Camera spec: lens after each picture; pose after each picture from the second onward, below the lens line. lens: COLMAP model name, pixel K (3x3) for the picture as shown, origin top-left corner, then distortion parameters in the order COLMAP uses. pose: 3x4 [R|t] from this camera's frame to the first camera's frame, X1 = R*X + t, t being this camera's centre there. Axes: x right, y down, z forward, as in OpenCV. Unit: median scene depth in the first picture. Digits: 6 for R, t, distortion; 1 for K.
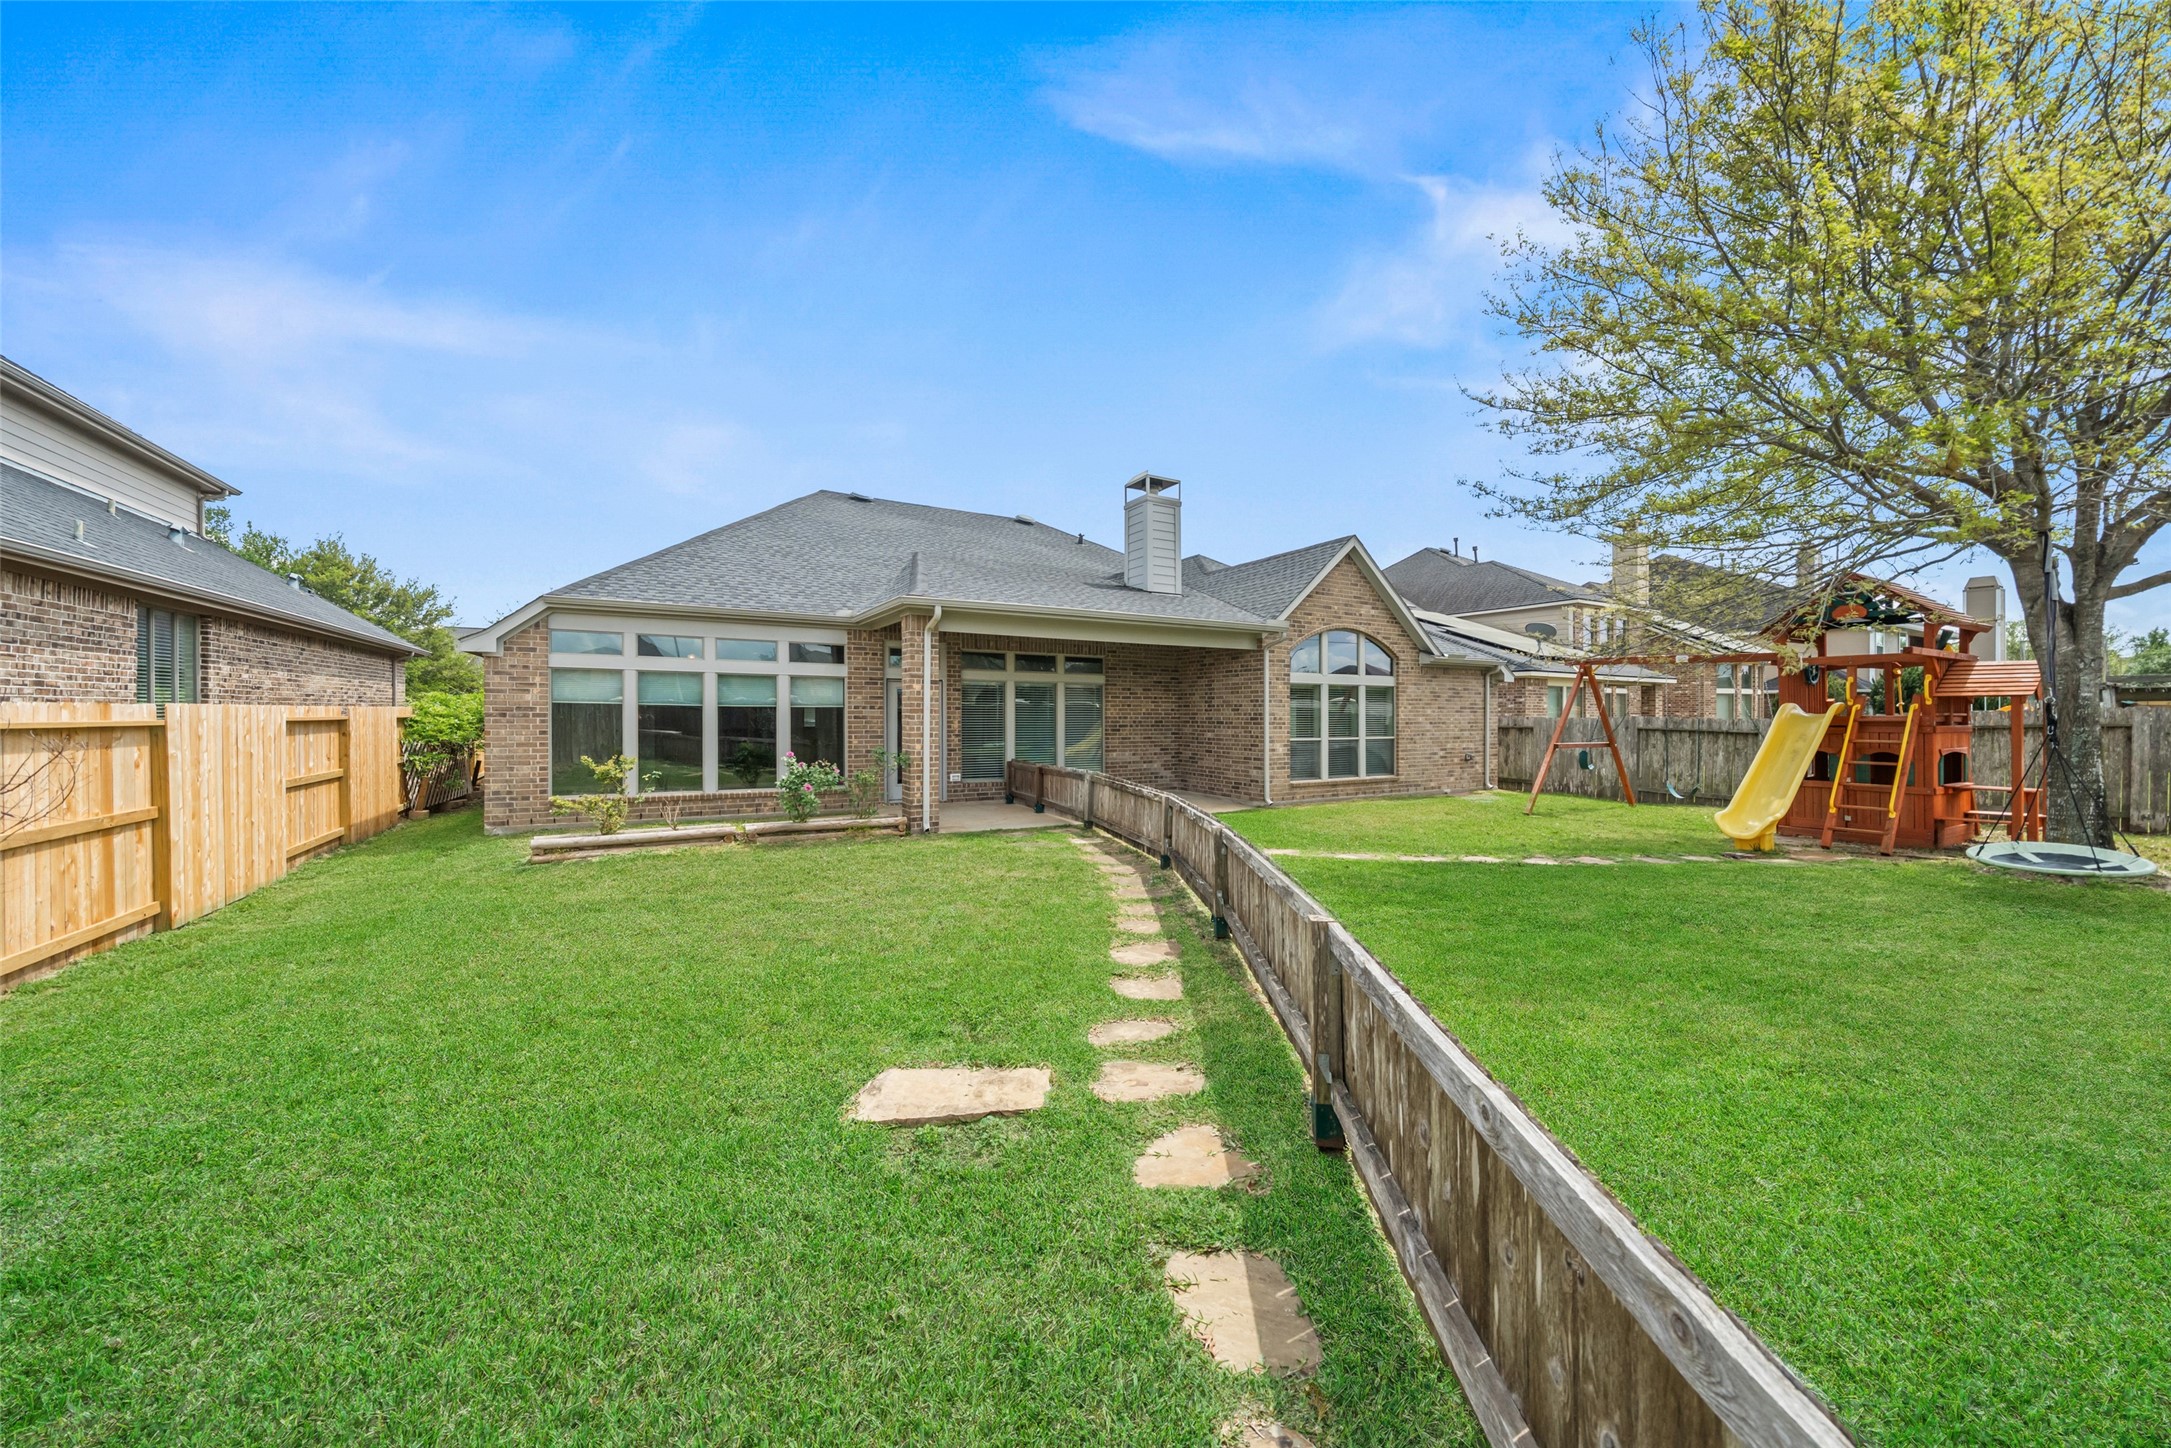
lens RADIAL K [[755.1, 0, 1090.6], [0, 755.1, 719.9], [0, 0, 1]] dist [-0.005446, 0.000262]
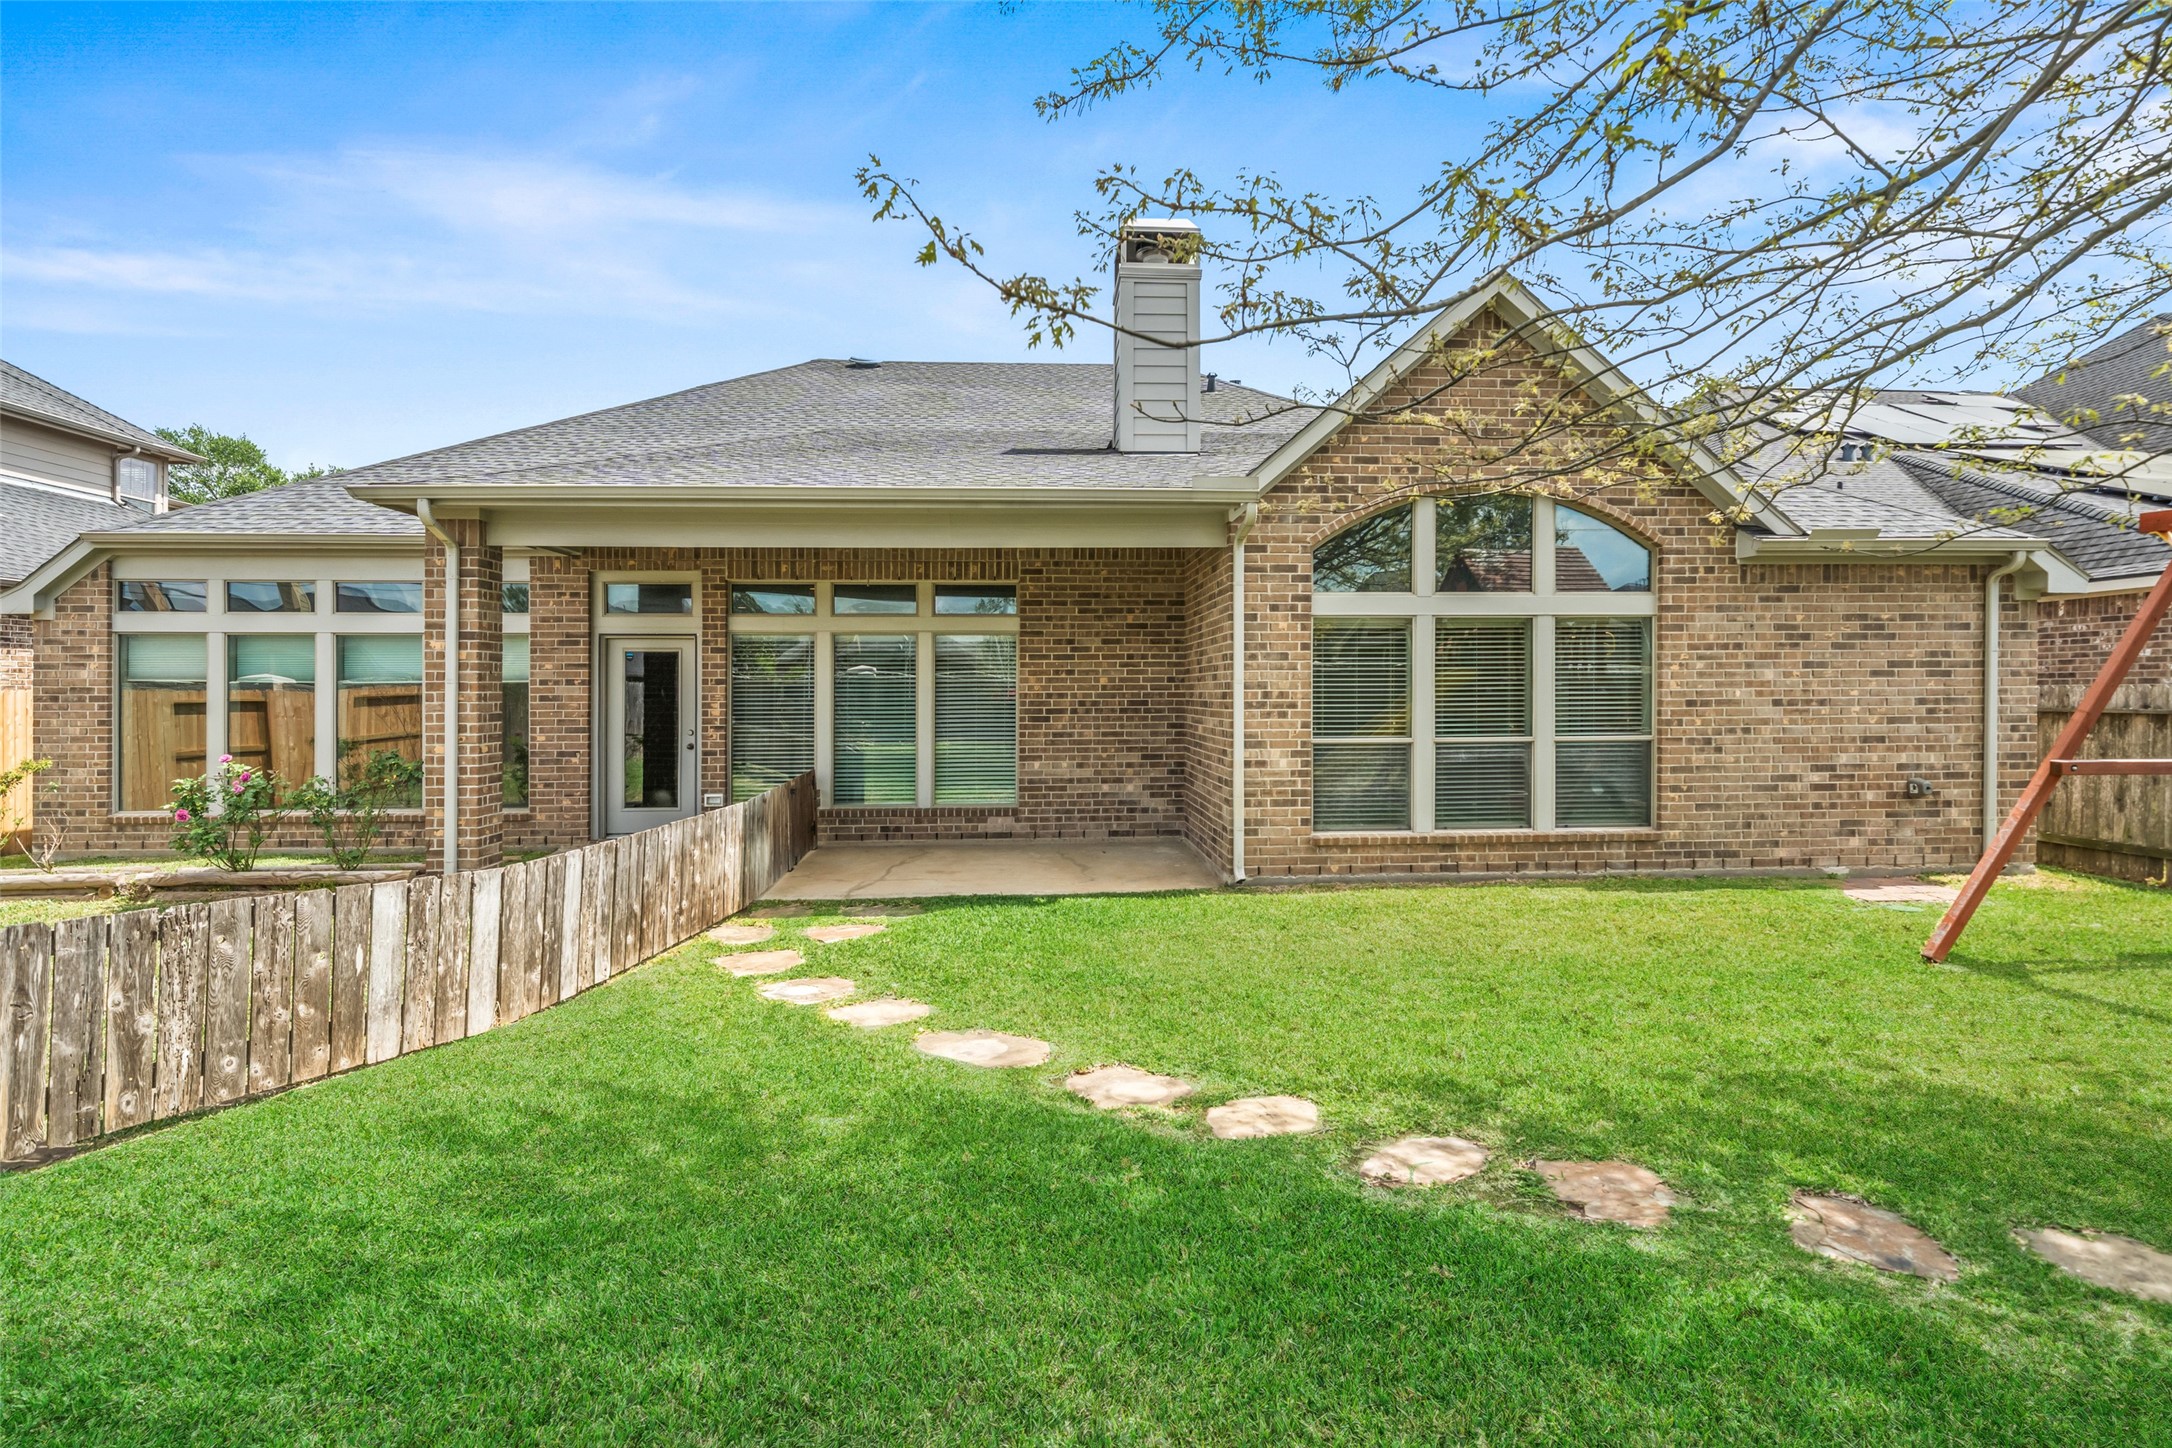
lens RADIAL K [[1095.9, 0, 1084.1], [0, 1095.9, 695.0], [0, 0, 1]] dist [-0.001580, -0.000035]
pose [[0.897855, -0.008315, -0.440212, 0.398145], [0.006131, 0.999961, -0.006384, 0.001781], [0.440248, 0.003033, 0.897871, 0.321565]]
